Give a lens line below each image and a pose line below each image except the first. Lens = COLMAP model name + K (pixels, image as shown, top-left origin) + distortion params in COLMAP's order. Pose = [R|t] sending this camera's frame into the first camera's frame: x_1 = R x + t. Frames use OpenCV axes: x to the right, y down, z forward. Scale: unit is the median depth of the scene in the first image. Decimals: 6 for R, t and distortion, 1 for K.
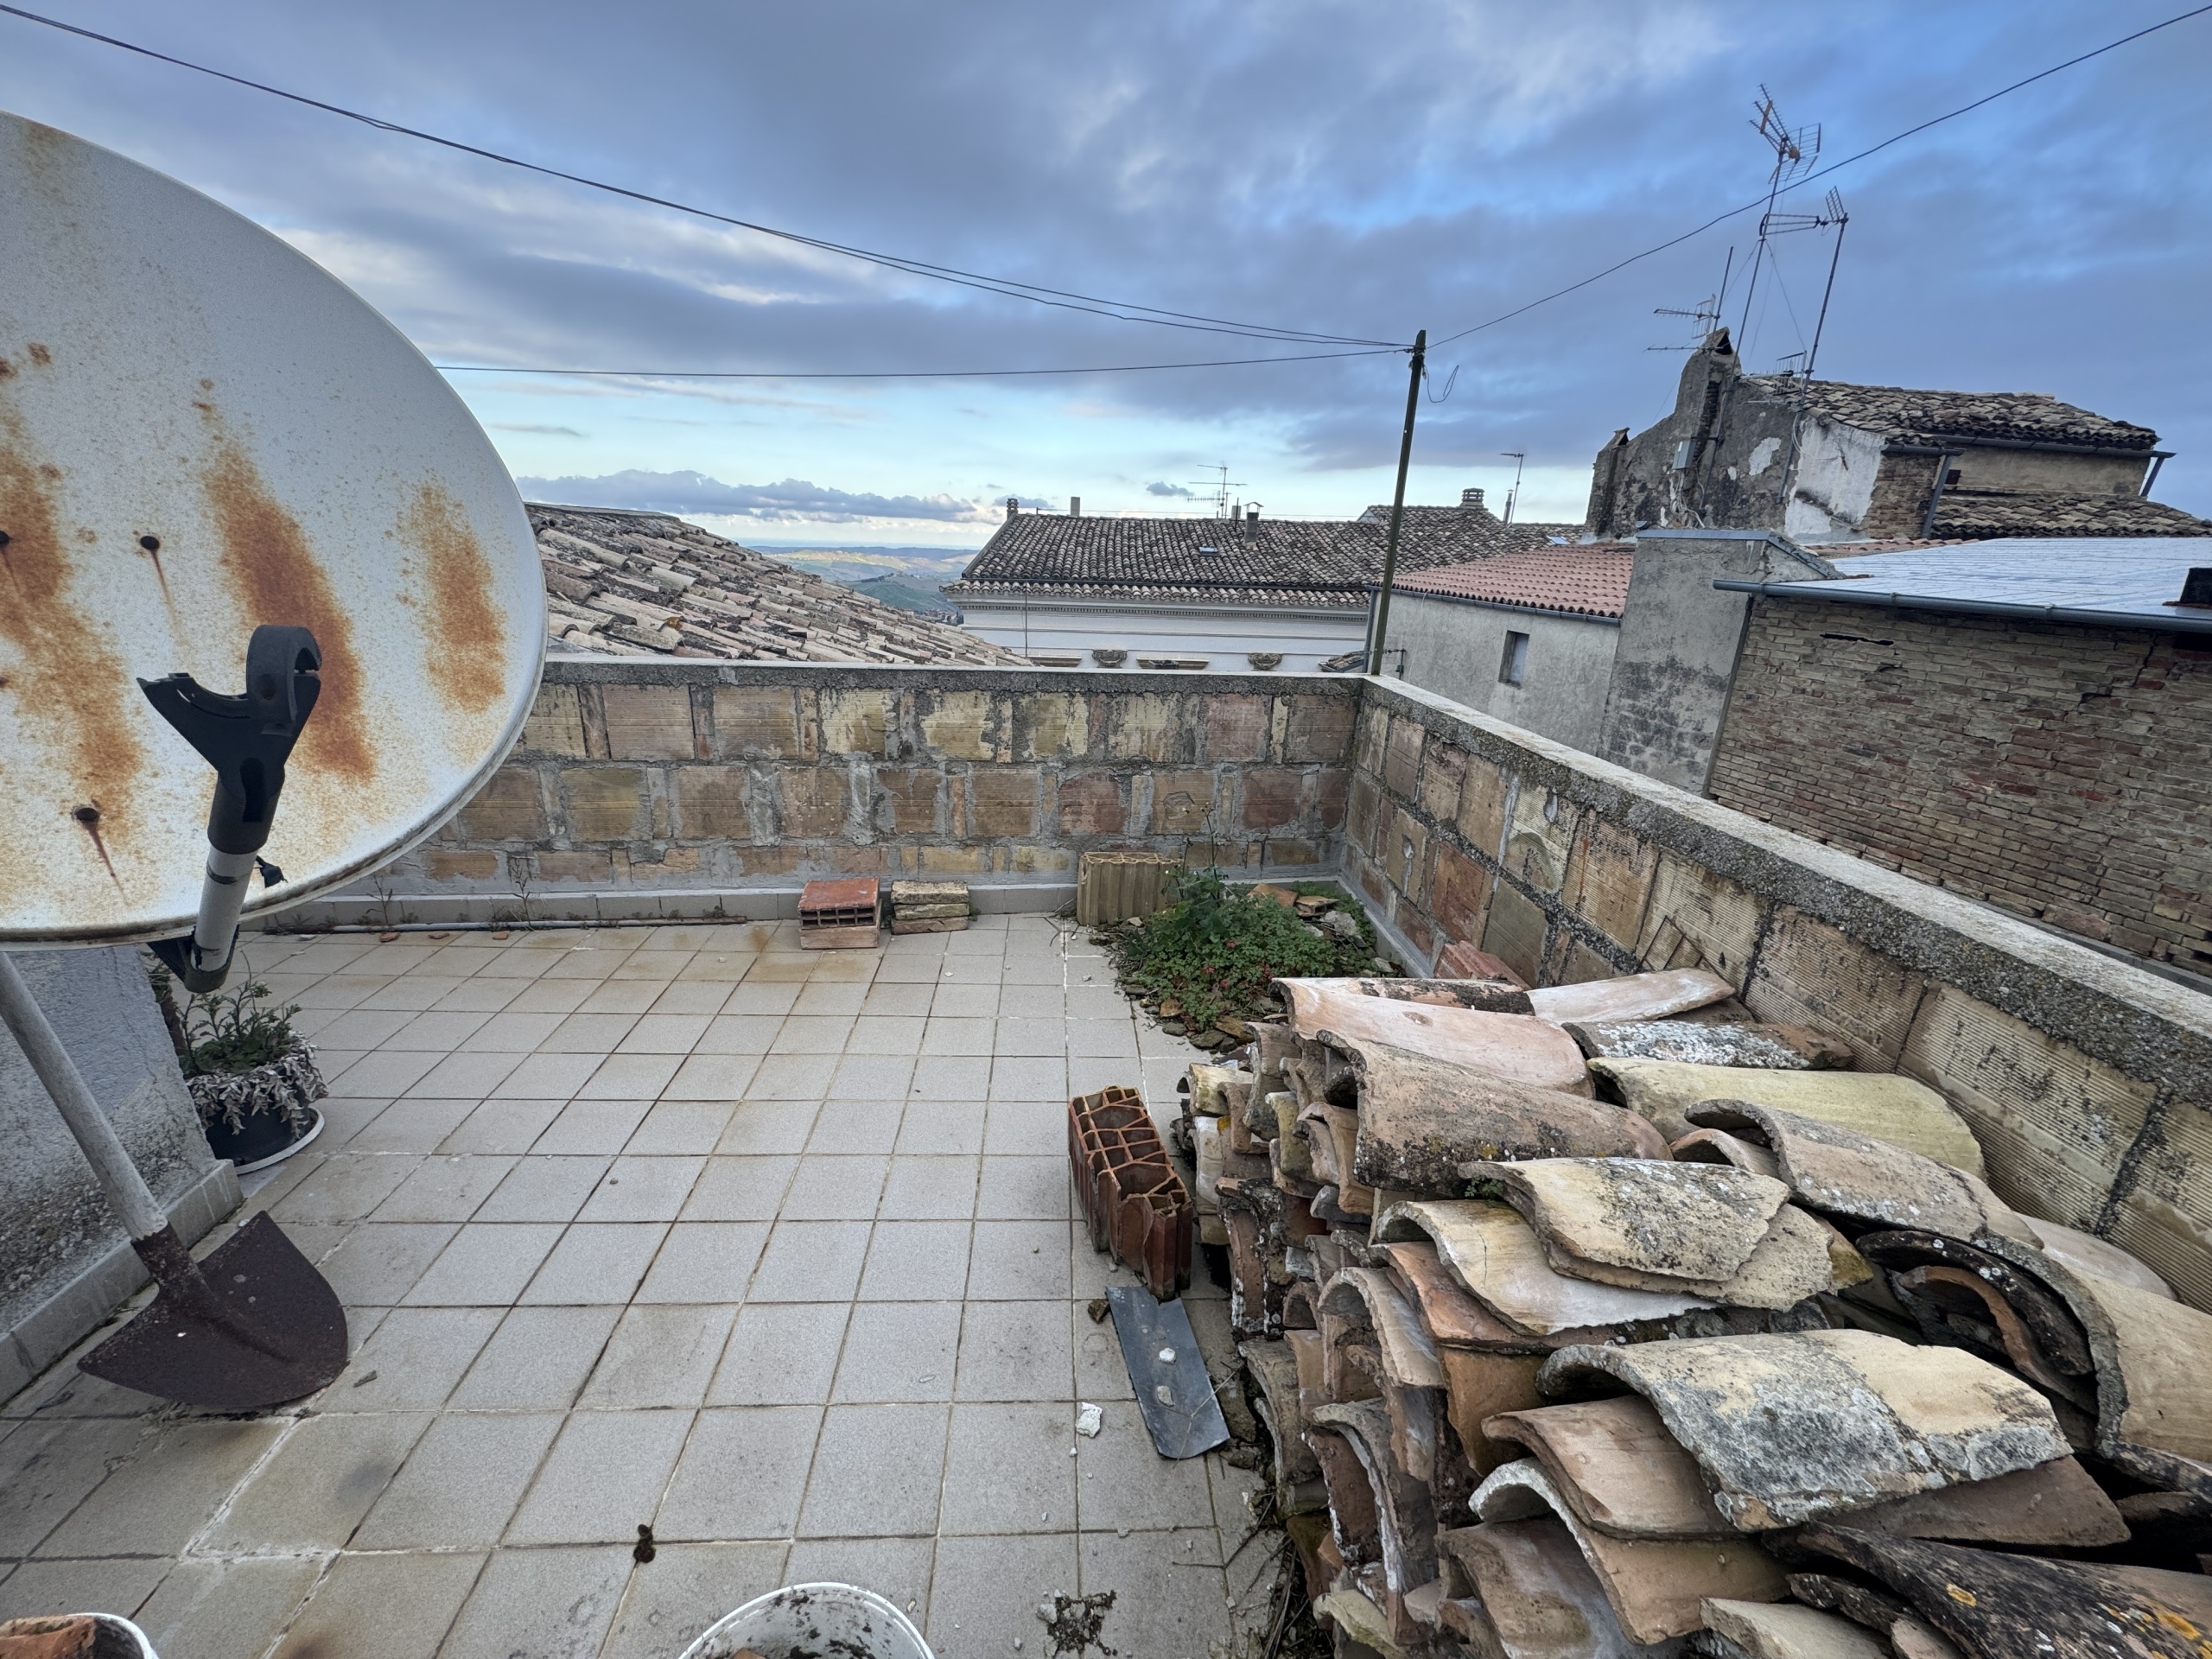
lens RADIAL K [[878.1, 0, 1104.6], [0, 878.1, 818.7], [0, 0, 1]] dist [-0.003315, -0.000394]
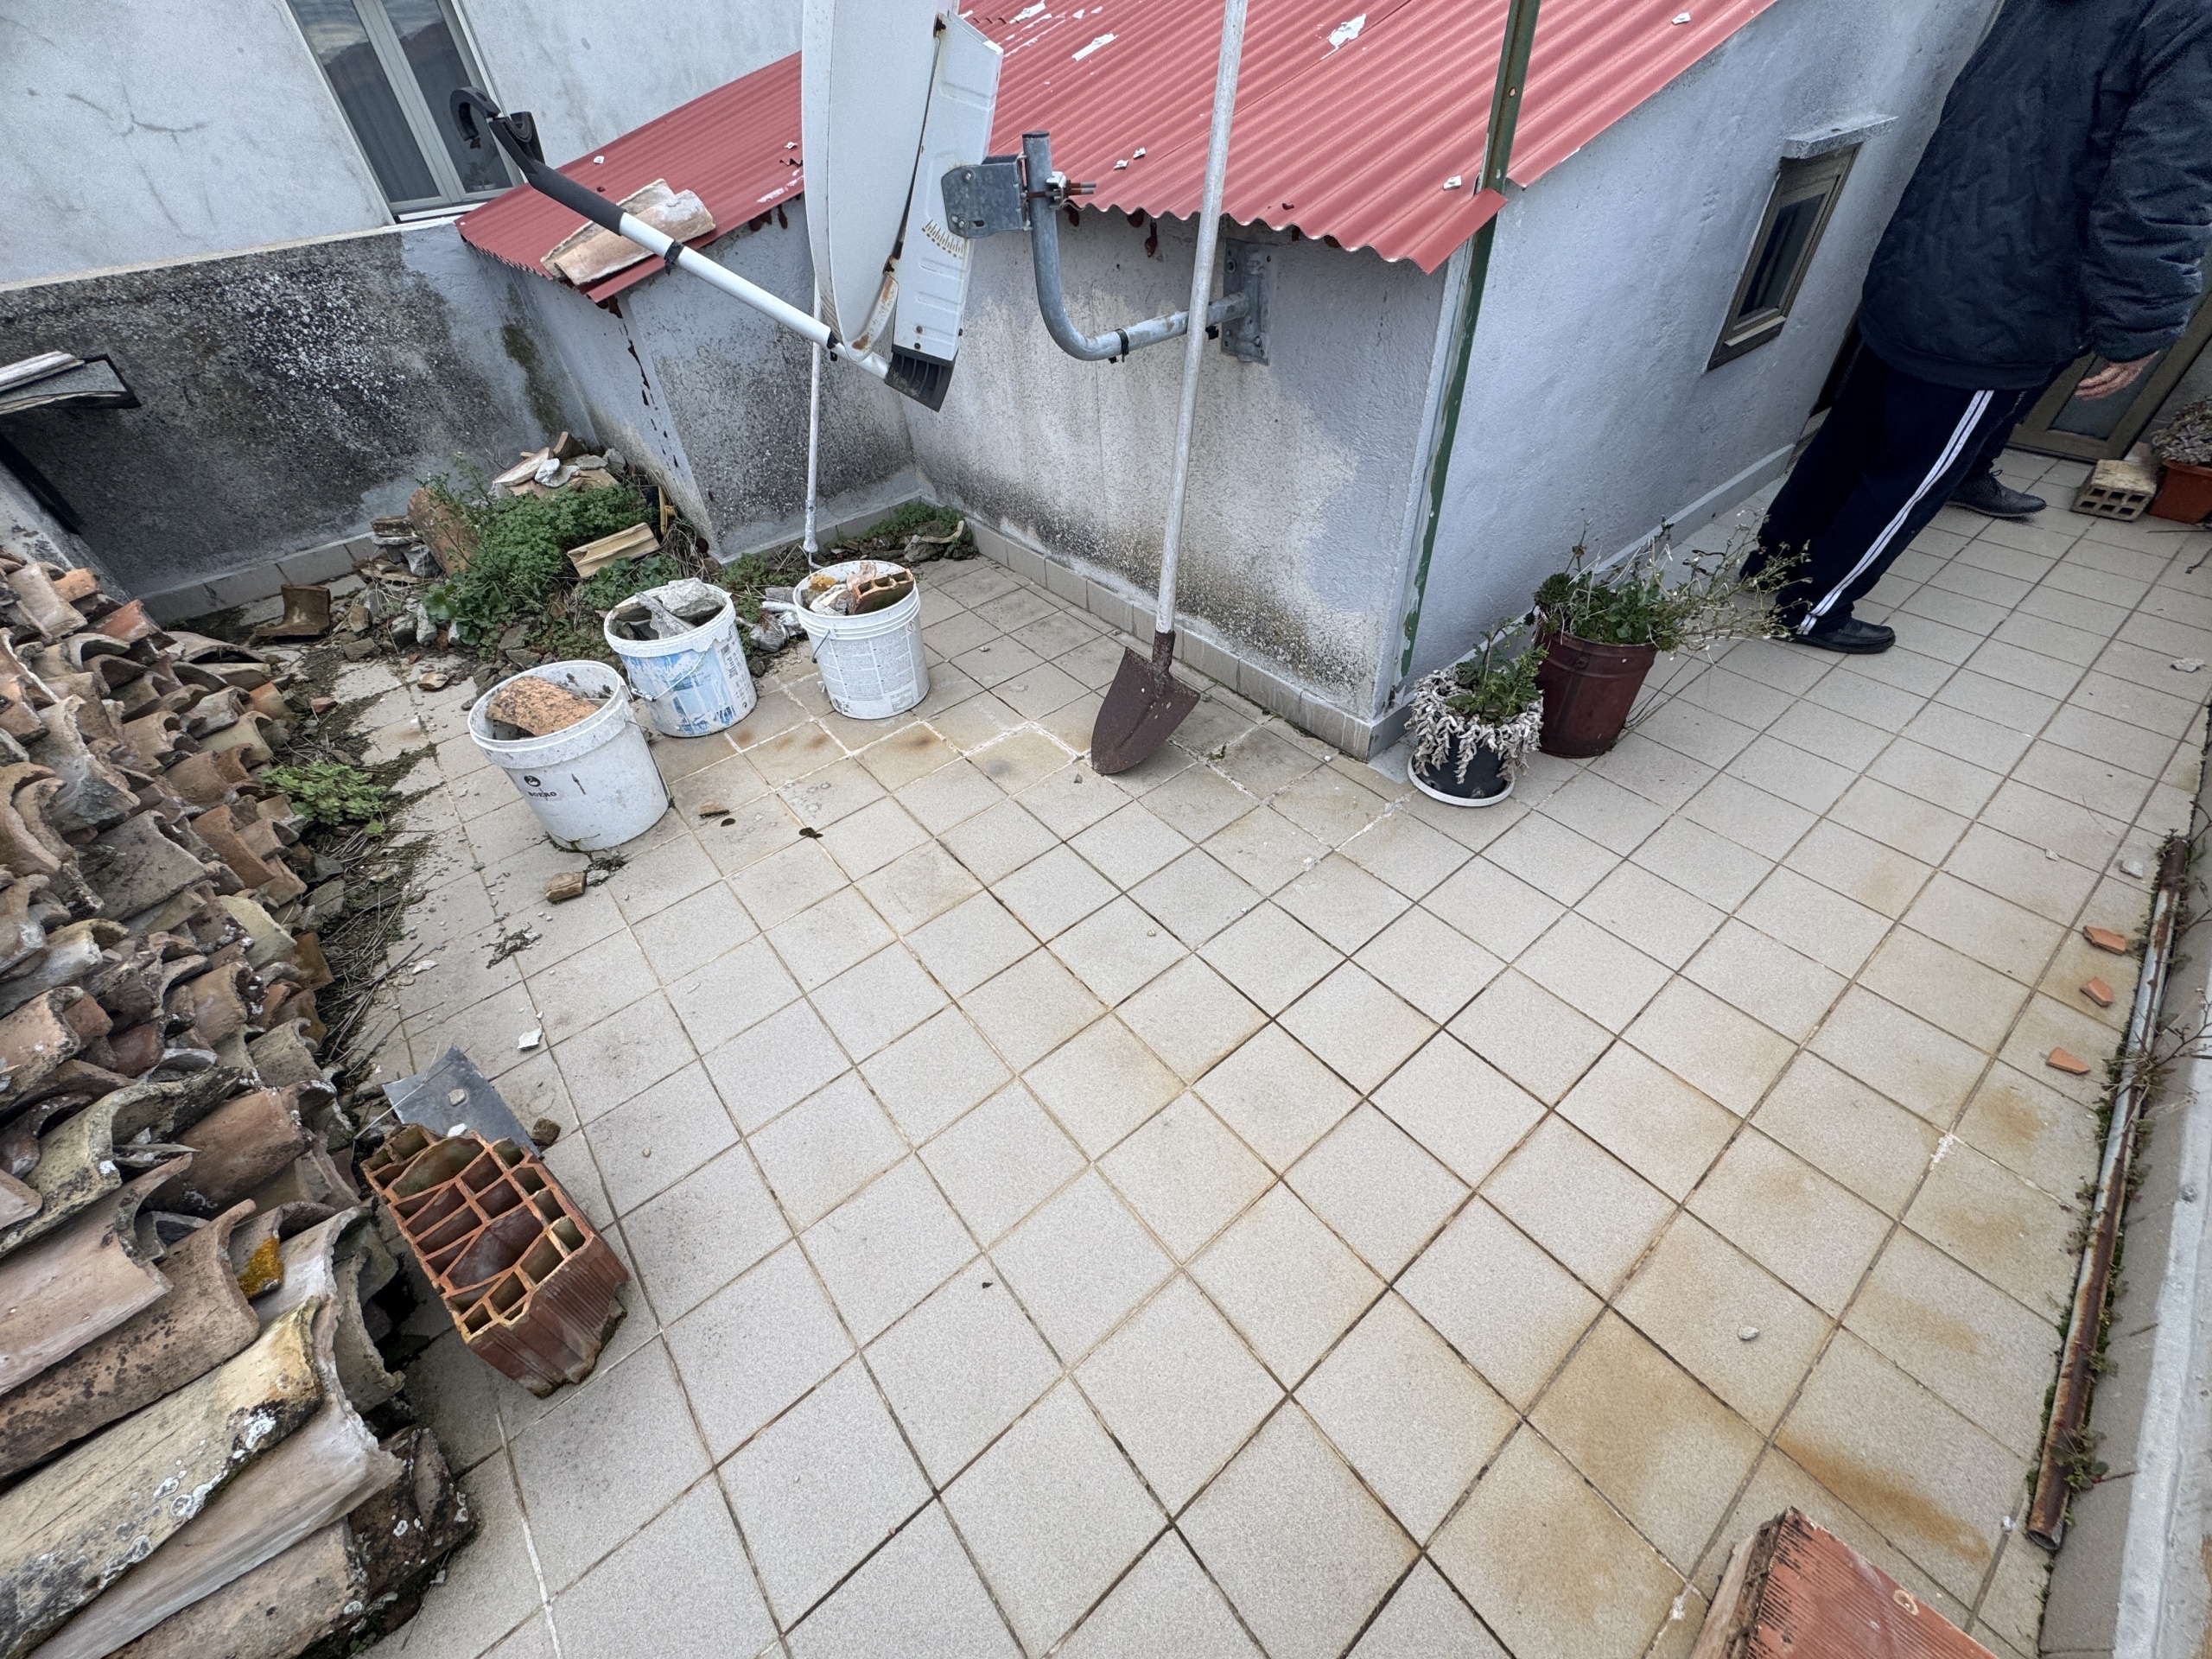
lens RADIAL K [[878.1, 0, 1104.6], [0, 878.1, 818.7], [0, 0, 1]] dist [-0.003315, -0.000394]
pose [[-0.808222, 0.398392, -0.433660, -0.196298], [-0.161432, 0.558314, 0.813773, -0.413150], [0.566318, 0.727716, -0.386928, 1.361034]]
